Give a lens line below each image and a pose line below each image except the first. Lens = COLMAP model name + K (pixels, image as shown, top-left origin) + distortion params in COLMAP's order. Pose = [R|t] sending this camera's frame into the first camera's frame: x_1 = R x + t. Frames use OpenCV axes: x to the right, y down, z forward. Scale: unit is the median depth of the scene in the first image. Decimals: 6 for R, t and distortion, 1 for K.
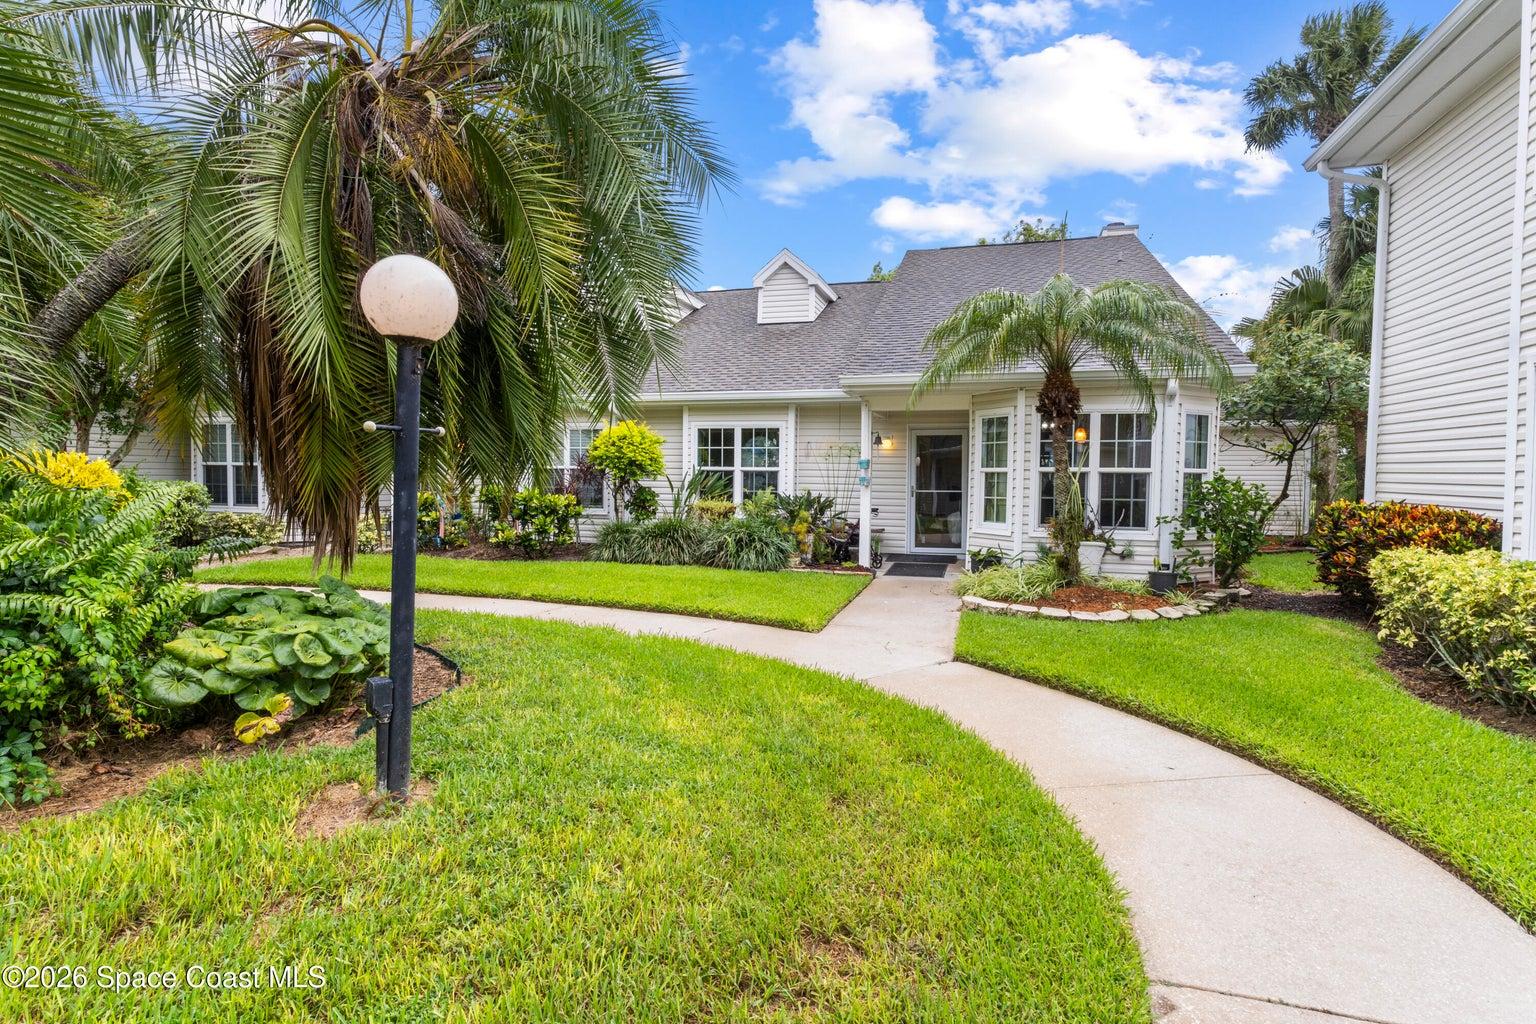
lens RADIAL K [[758.2, 0, 773.0], [0, 758.2, 461.4], [0, 0, 1]] dist [0.001755, 0.000125]
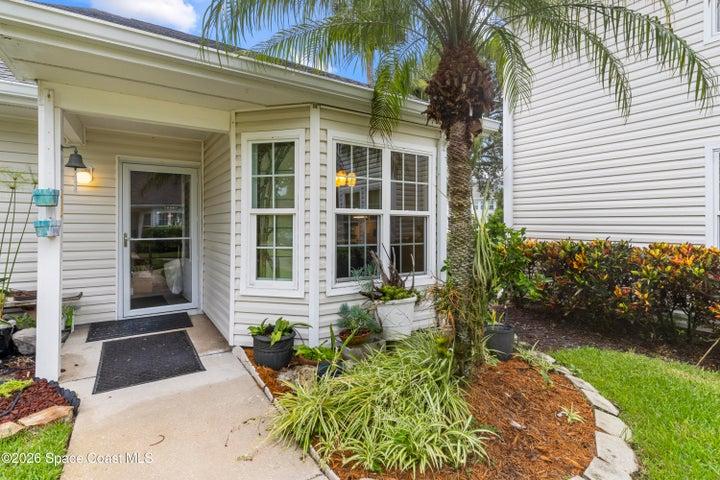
lens RADIAL K [[354.8, 0, 358.8], [0, 354.8, 226.3], [0, 0, 1]] dist [-0.000069, 0.000007]
pose [[0.660622, -0.010039, 0.750652, 0.080365], [-0.010247, 0.999697, 0.022388, 0.017364], [-0.750649, -0.022481, 0.660319, 0.691426]]
